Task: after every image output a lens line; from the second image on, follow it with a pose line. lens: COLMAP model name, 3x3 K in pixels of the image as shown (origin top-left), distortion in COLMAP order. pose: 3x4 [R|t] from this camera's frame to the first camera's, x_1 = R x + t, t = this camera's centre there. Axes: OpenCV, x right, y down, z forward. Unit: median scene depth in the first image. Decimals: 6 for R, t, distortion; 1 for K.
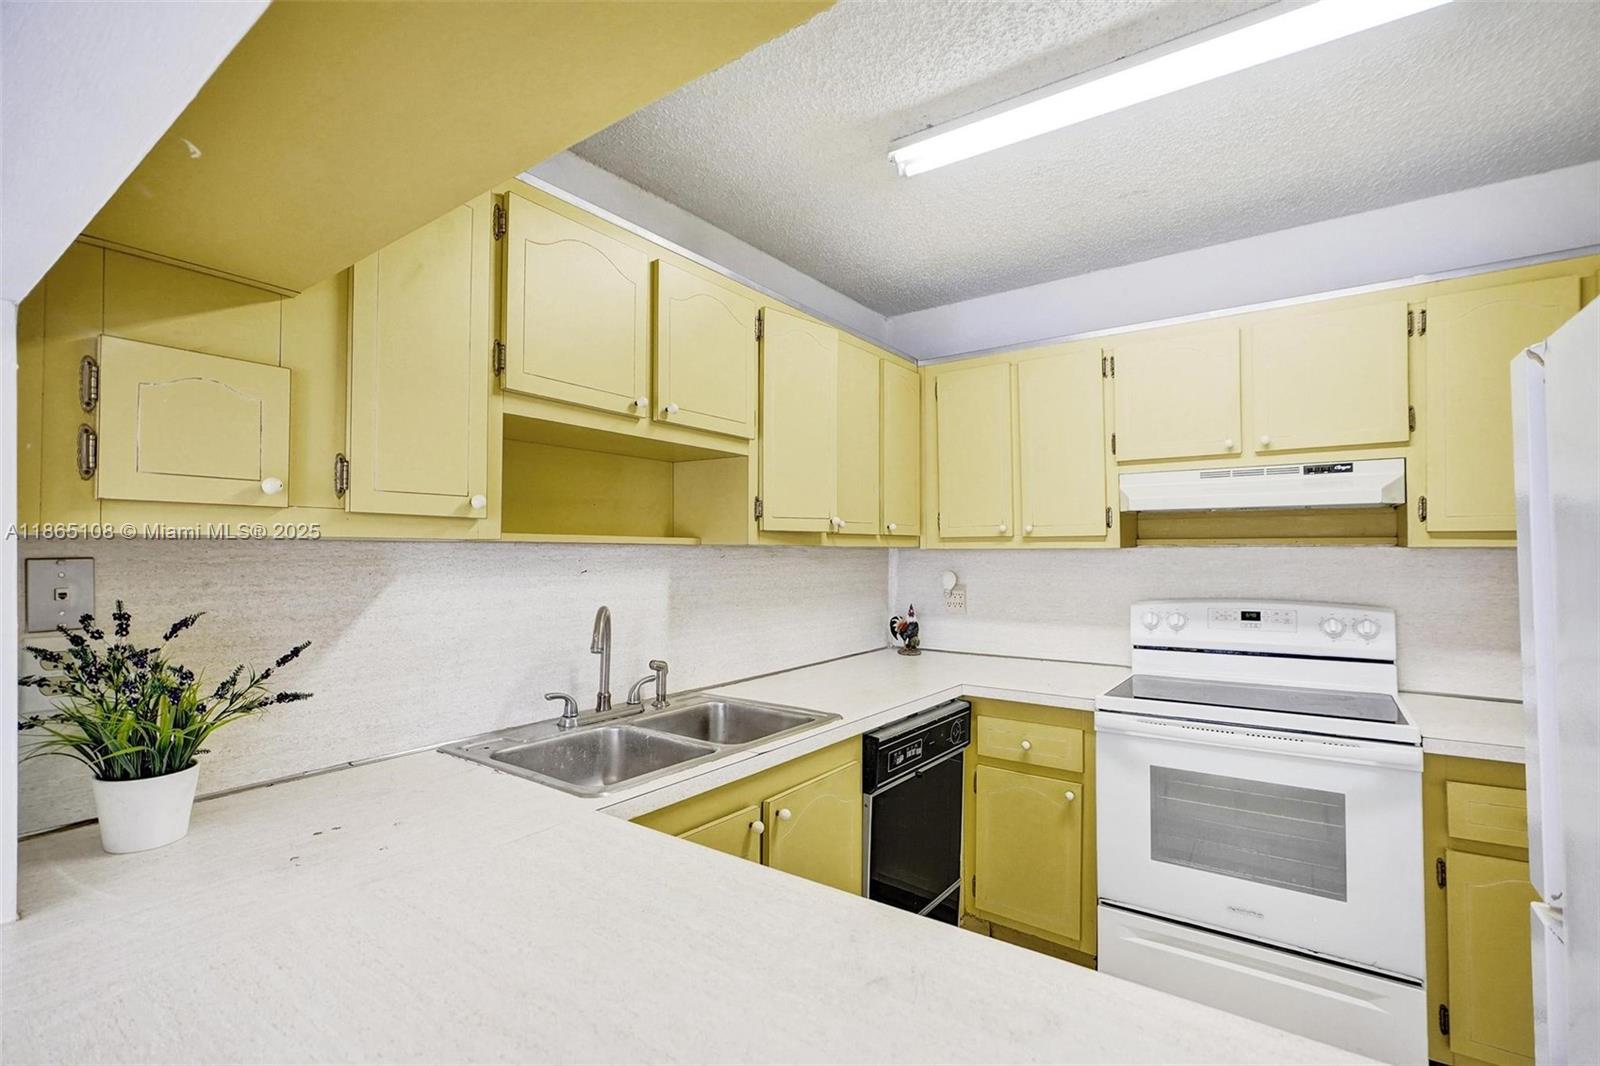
lens RADIAL K [[724.0, 0, 804.9], [0, 724.0, 541.6], [0, 0, 1]] dist [-0.011017, 0.005560]
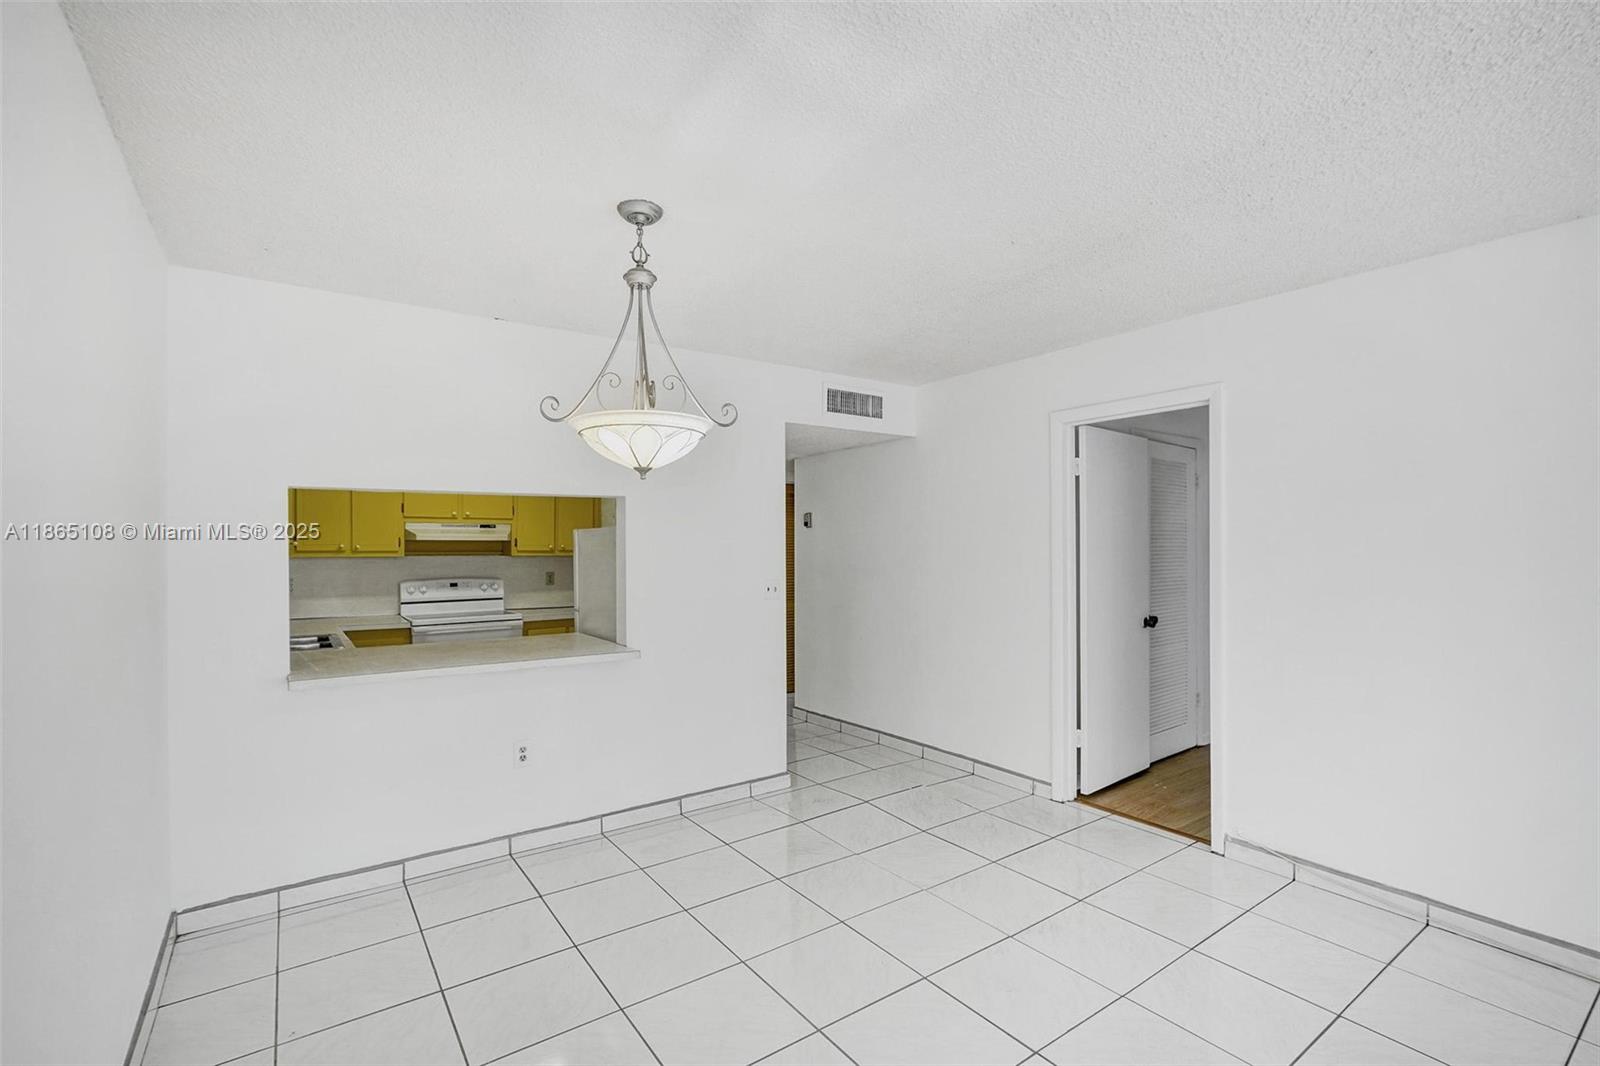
lens RADIAL K [[724.0, 0, 804.9], [0, 724.0, 541.6], [0, 0, 1]] dist [-0.011017, 0.005560]
pose [[0.323584, 0.014830, 0.946083, -1.383225], [-0.011466, 0.999865, -0.011752, -0.026810], [-0.946130, -0.007045, 0.323710, -0.944684]]
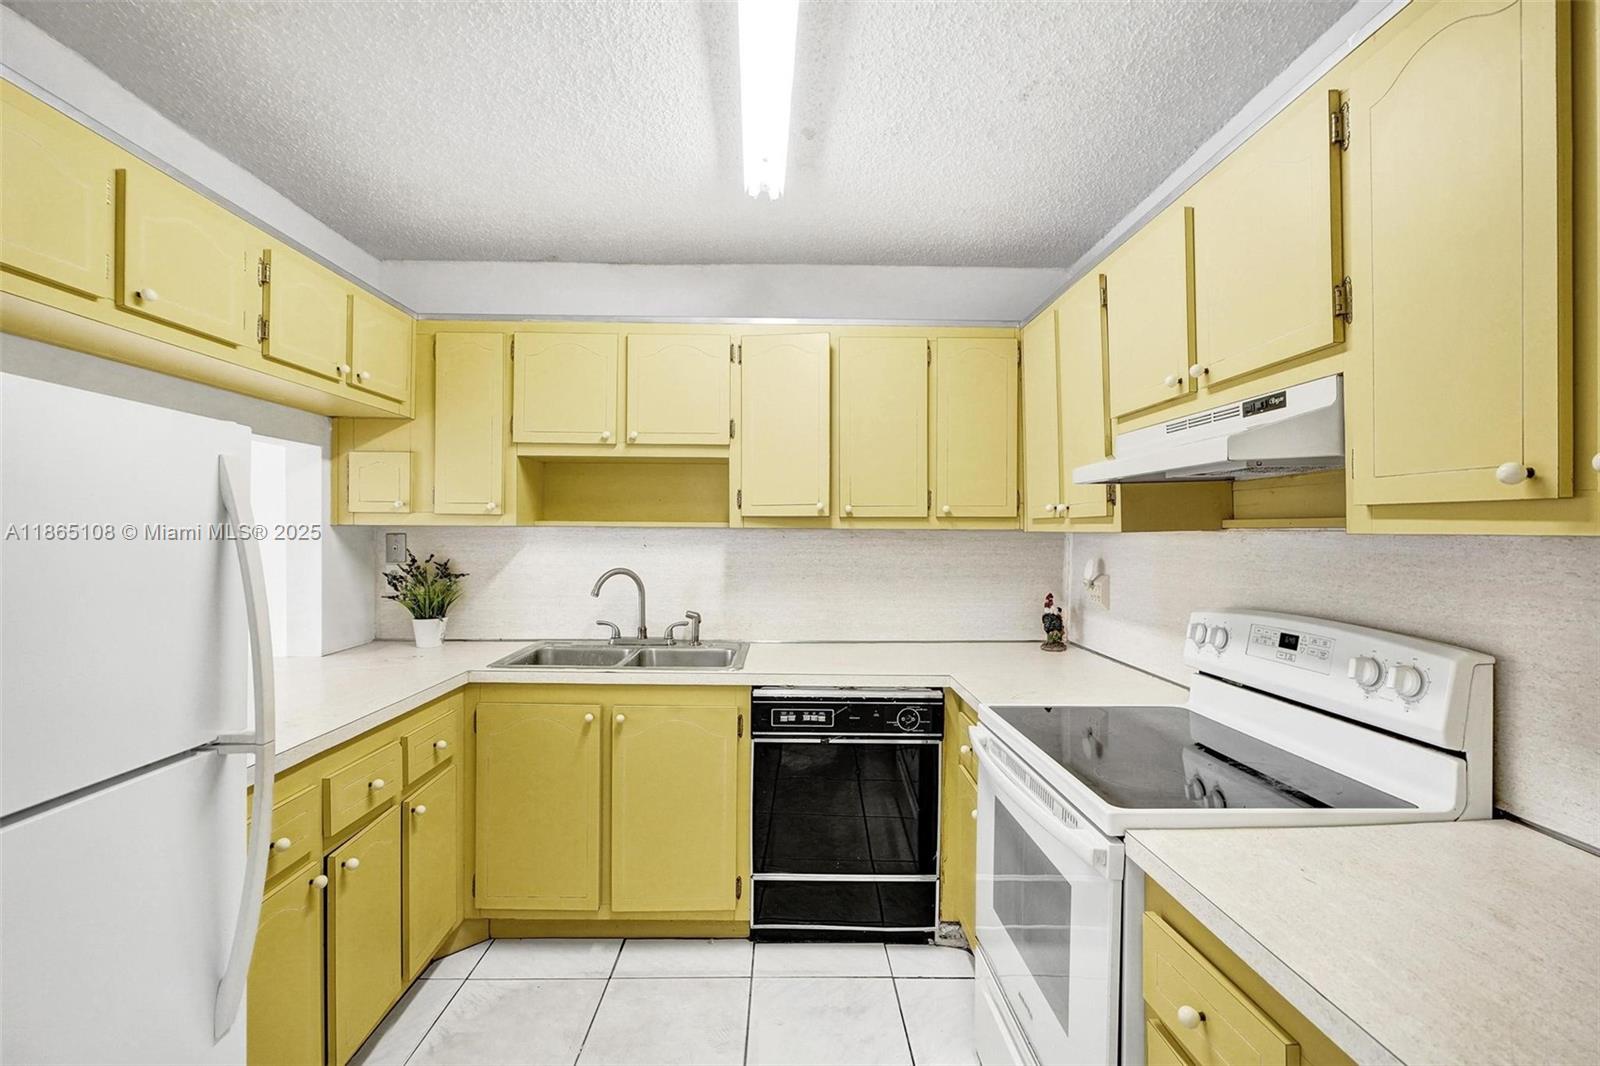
lens RADIAL K [[734.6, 0, 800.0], [0, 734.6, 533.0], [0, 0, 1]] dist [0.000705, 0.005755]
pose [[0.599194, 0.007099, -0.800572, 0.965904], [0.006941, 0.999877, 0.014061, -0.003679], [0.800574, -0.013982, 0.599071, 0.303376]]
